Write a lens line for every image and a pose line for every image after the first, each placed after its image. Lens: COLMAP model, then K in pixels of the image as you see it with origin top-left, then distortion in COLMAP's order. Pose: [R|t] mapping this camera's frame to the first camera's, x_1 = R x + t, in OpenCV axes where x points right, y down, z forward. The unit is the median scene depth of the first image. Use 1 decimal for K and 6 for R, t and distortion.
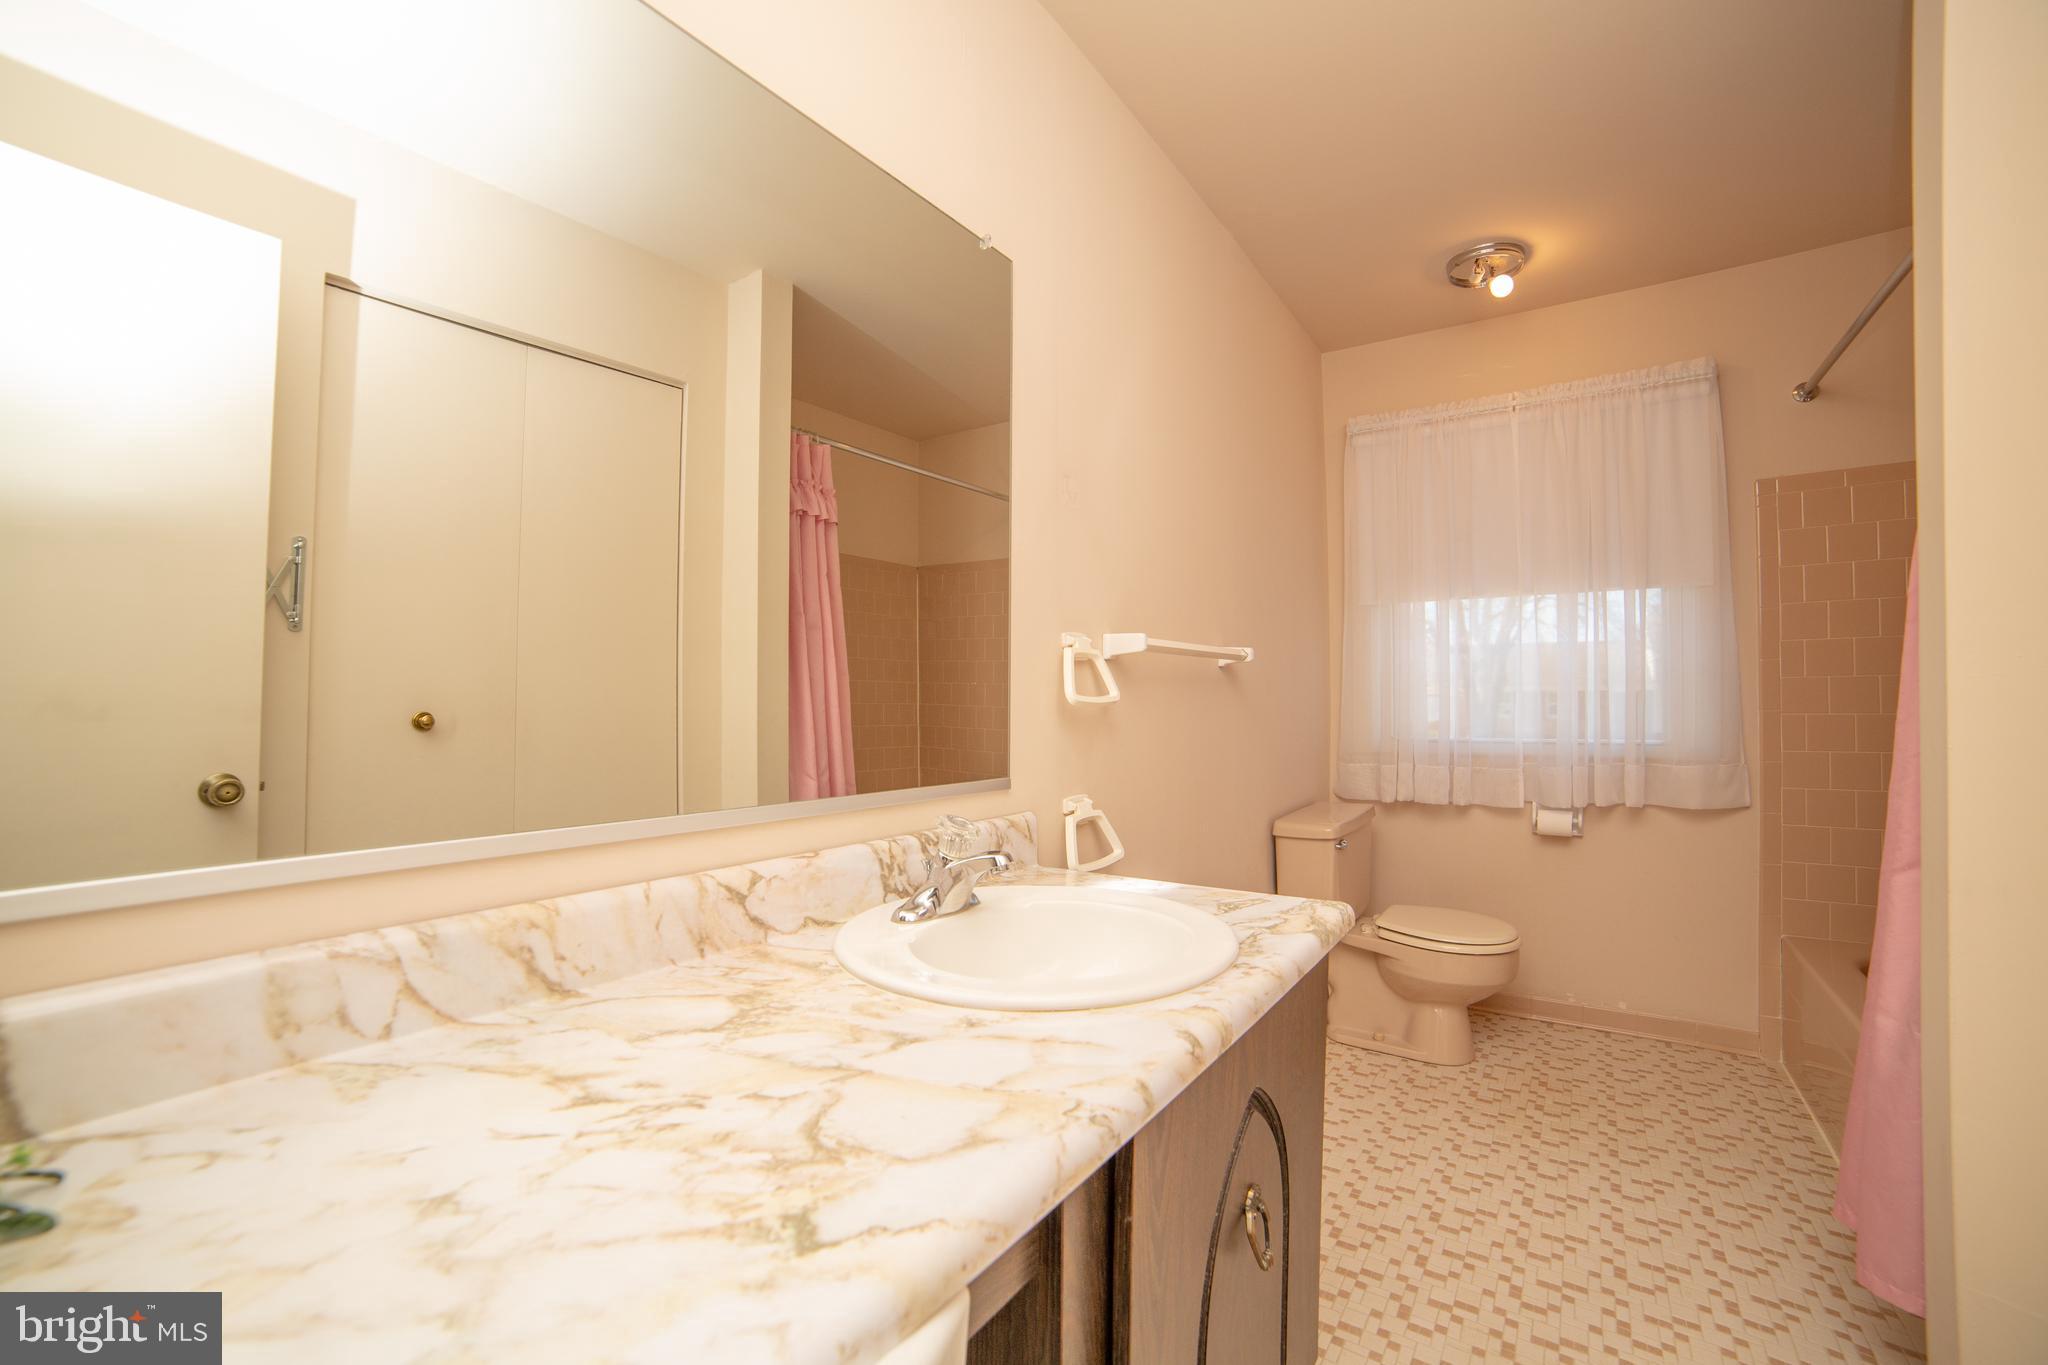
lens RADIAL K [[955.2, 0, 1023.3], [0, 955.2, 706.6], [0, 0, 1]] dist [-0.115608, 0.055951]
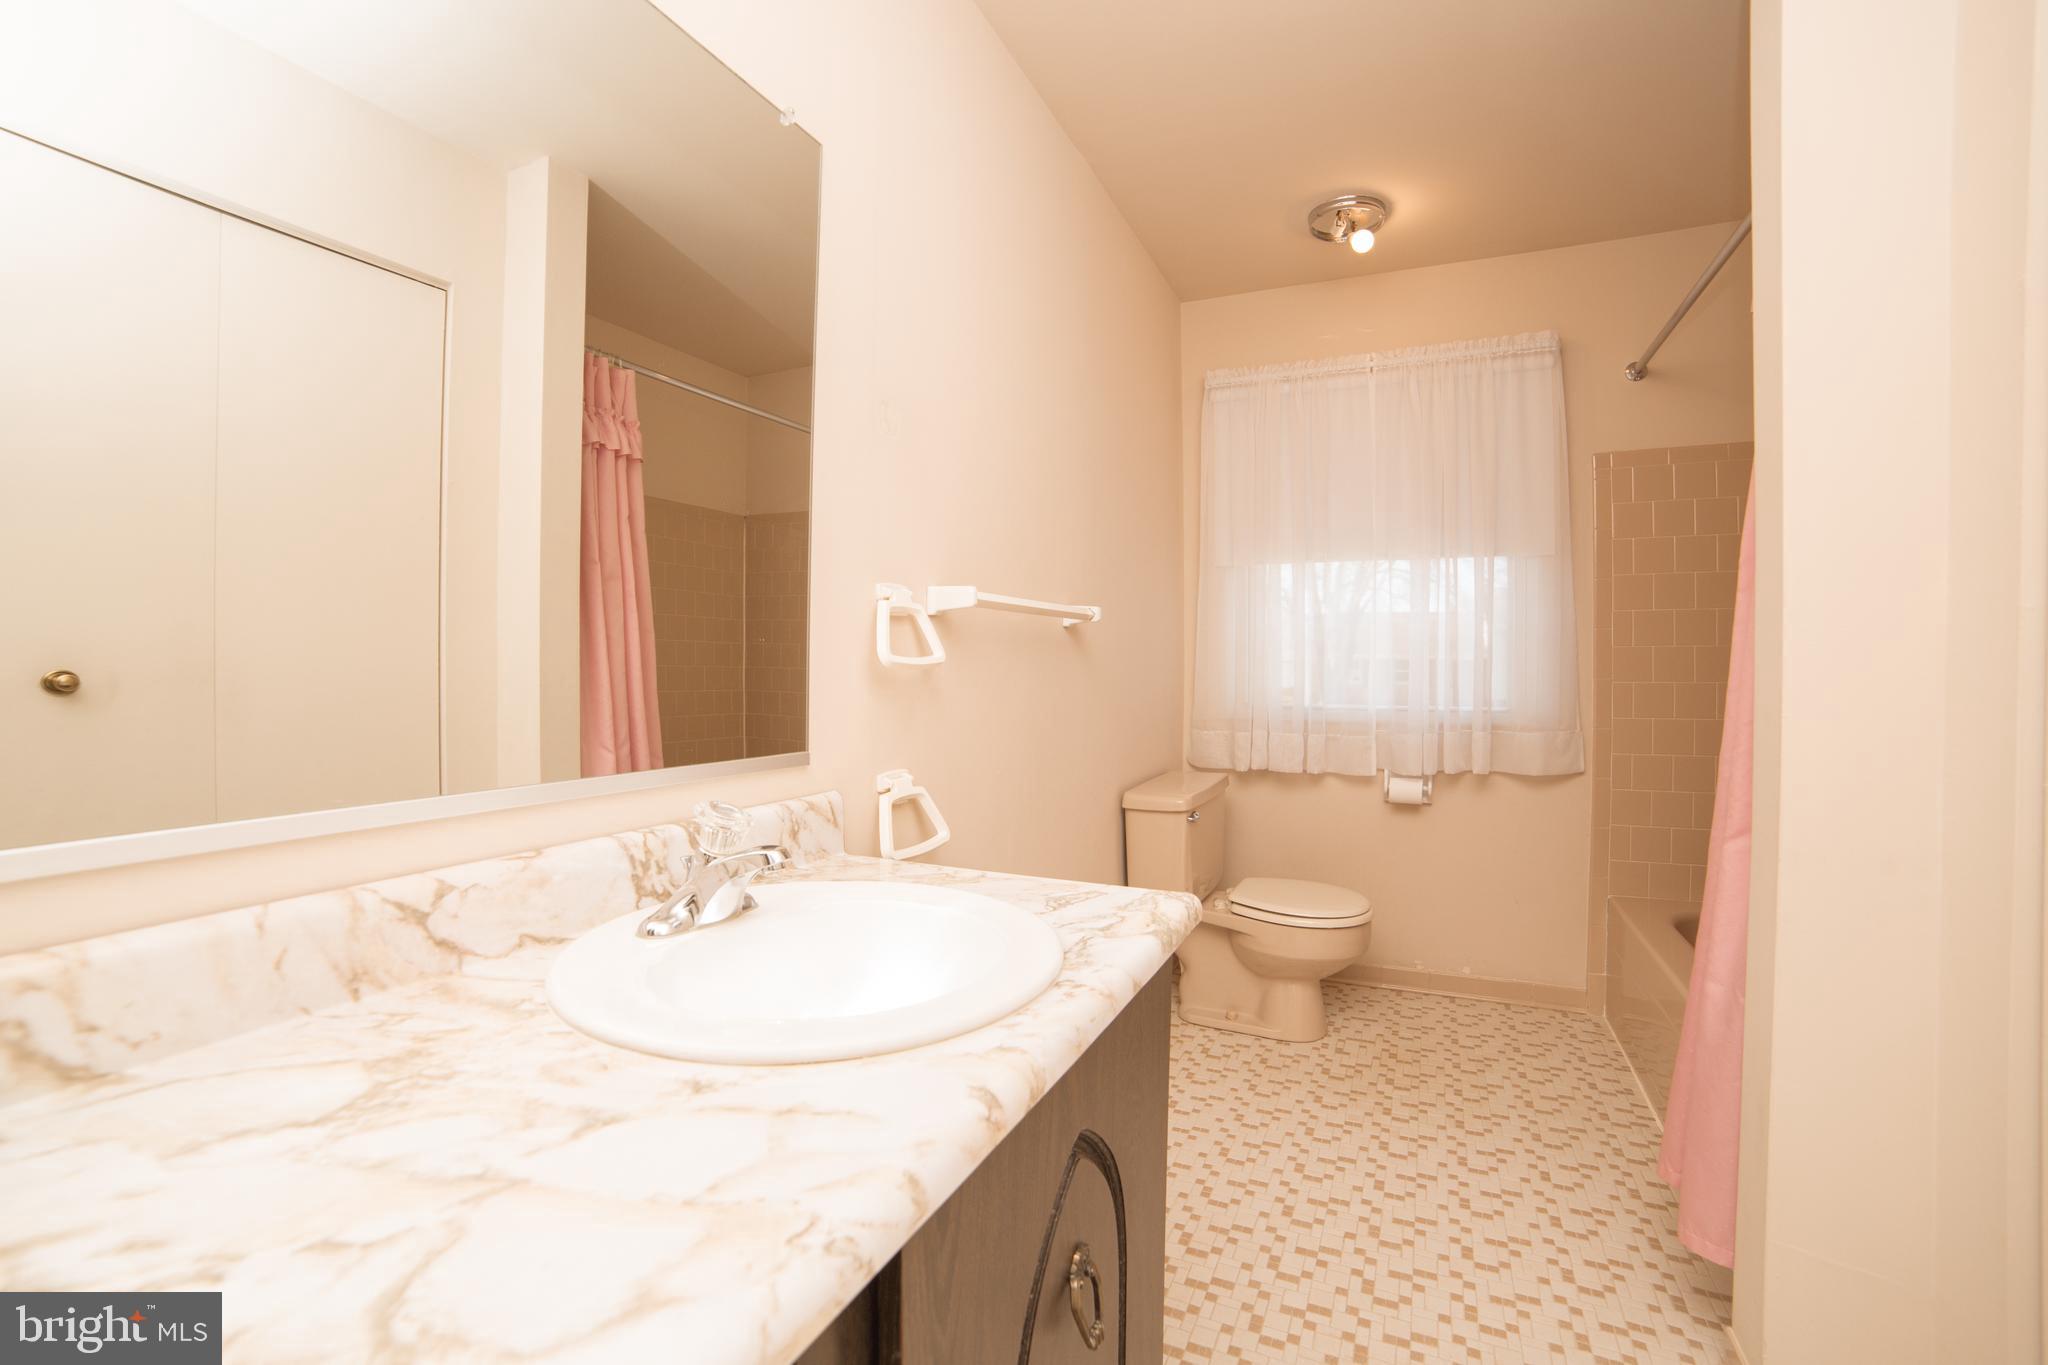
lens RADIAL K [[880.3, 0, 1077.2], [0, 880.3, 695.6], [0, 0, 1]] dist [-0.103926, 0.037443]
pose [[0.983786, 0.001414, 0.179343, 0.076465], [-0.006001, 0.999668, 0.025039, 0.003533], [-0.179248, -0.025709, 0.983468, 0.185375]]
